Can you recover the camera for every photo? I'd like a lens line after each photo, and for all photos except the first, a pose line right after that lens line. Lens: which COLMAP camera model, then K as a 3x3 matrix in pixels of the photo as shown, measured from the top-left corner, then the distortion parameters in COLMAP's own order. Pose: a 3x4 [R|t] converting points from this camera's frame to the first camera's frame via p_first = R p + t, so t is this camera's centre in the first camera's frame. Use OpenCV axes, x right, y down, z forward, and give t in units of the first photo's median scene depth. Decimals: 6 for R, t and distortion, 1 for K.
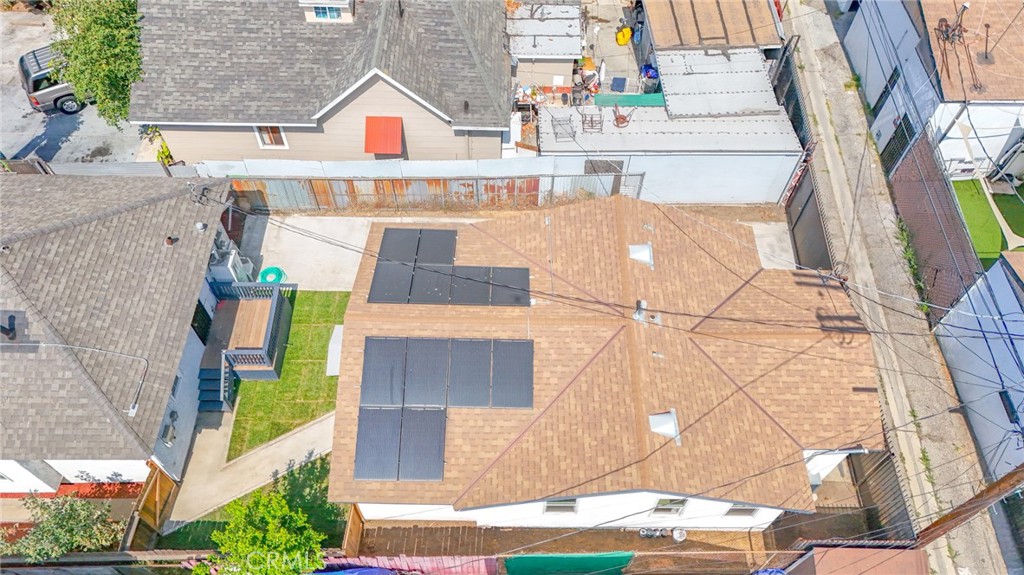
lens RADIAL K [[753.8, 0, 514.3], [0, 753.8, 282.6], [0, 0, 1]] dist [0.073840, -0.065713]
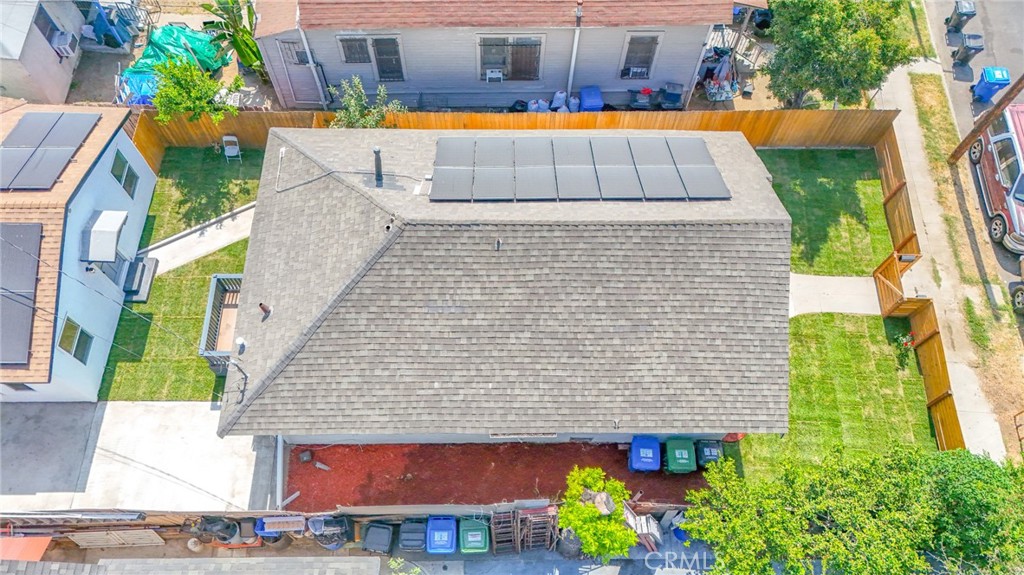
lens RADIAL K [[753.8, 0, 510.3], [0, 753.8, 282.8], [0, 0, 1]] dist [0.073840, -0.065713]
pose [[-0.999390, -0.011056, -0.033139, -0.689276], [-0.023659, -0.483748, 0.874887, -0.798712], [-0.025704, 0.875137, 0.483192, 0.525636]]
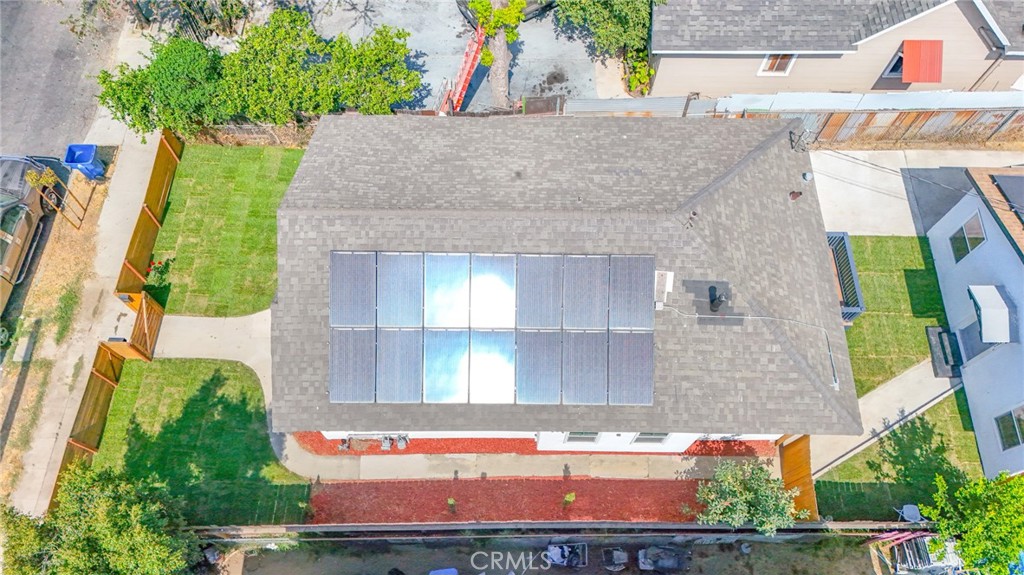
lens RADIAL K [[753.8, 0, 513.7], [0, 753.8, 283.1], [0, 0, 1]] dist [0.073840, -0.065713]
pose [[0.999992, 0.000945, -0.003759, -0.772241], [-0.000311, 0.986282, 0.165066, -0.100072], [0.003864, -0.165064, 0.986275, 0.062449]]
